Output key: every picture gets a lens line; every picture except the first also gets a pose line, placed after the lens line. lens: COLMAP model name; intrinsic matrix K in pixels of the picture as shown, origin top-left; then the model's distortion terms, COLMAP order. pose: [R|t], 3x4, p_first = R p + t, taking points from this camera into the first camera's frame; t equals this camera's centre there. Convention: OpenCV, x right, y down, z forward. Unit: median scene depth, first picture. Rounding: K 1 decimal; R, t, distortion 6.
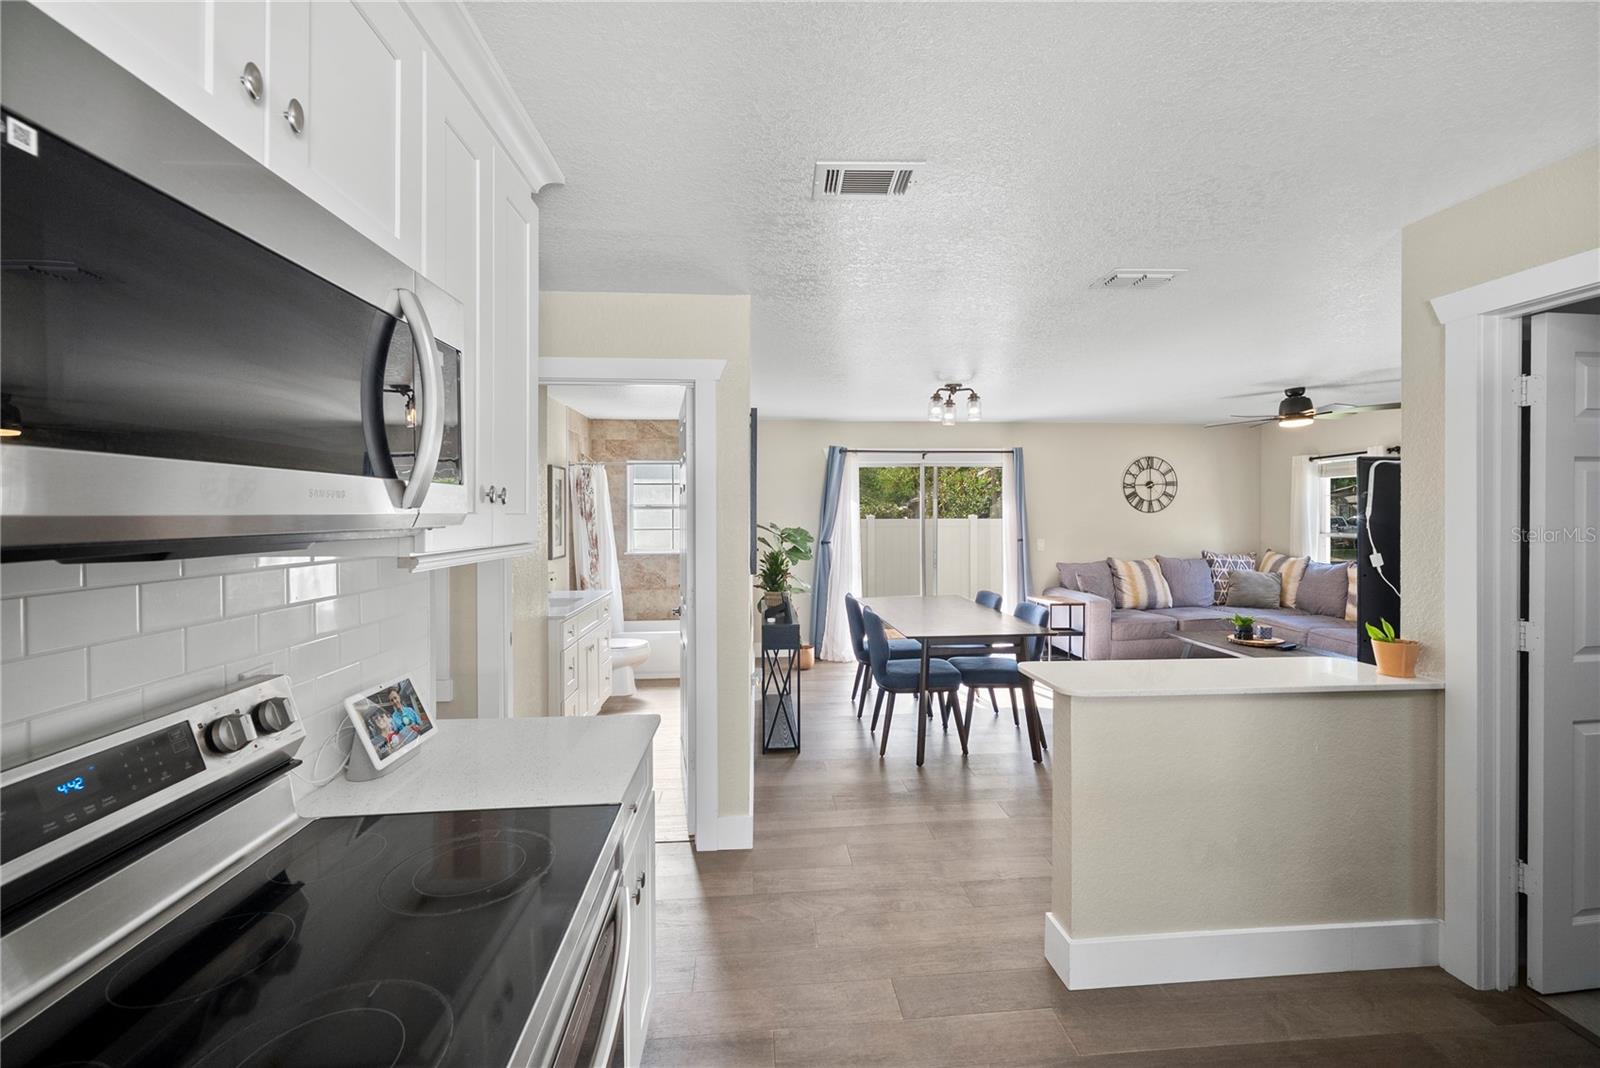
lens RADIAL K [[644.1, 0, 798.2], [0, 644.1, 521.3], [0, 0, 1]] dist [-0.002161, 0.000646]
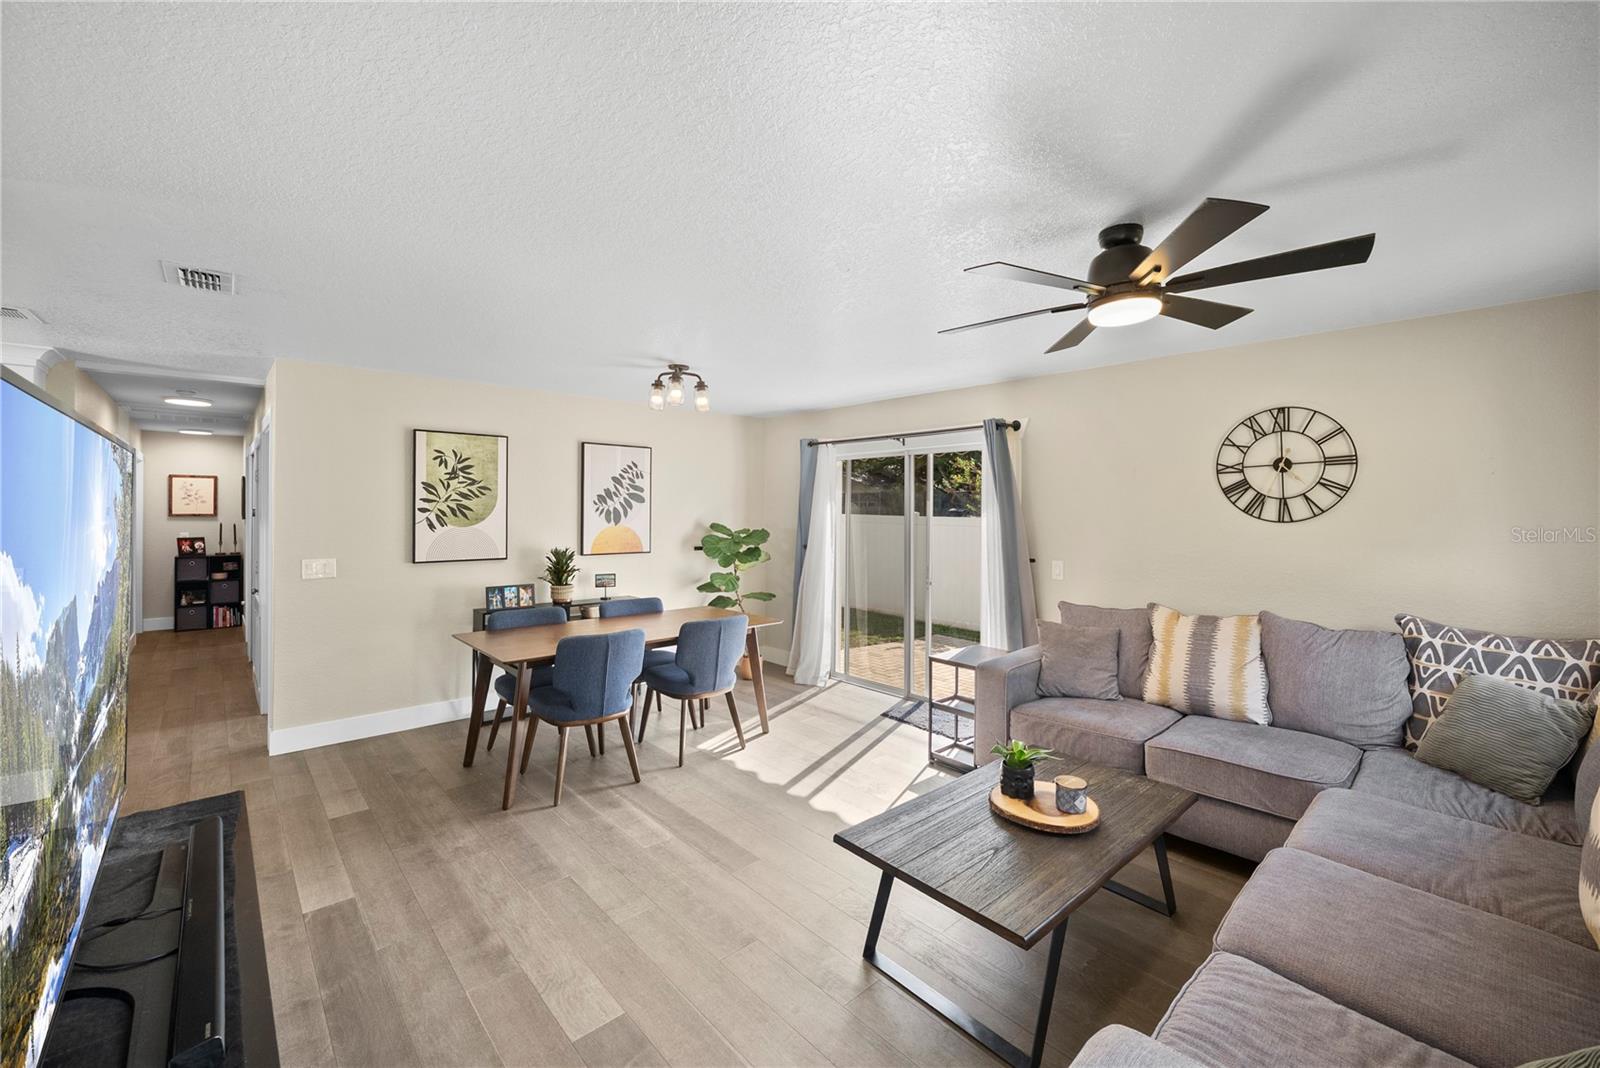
lens RADIAL K [[644.1, 0, 796.8], [0, 644.1, 505.0], [0, 0, 1]] dist [-0.002161, 0.000646]
pose [[0.619872, 0.003383, -0.784696, 0.745766], [-0.017223, 0.999808, -0.009295, -0.016844], [0.784514, 0.019277, 0.619811, 0.440986]]
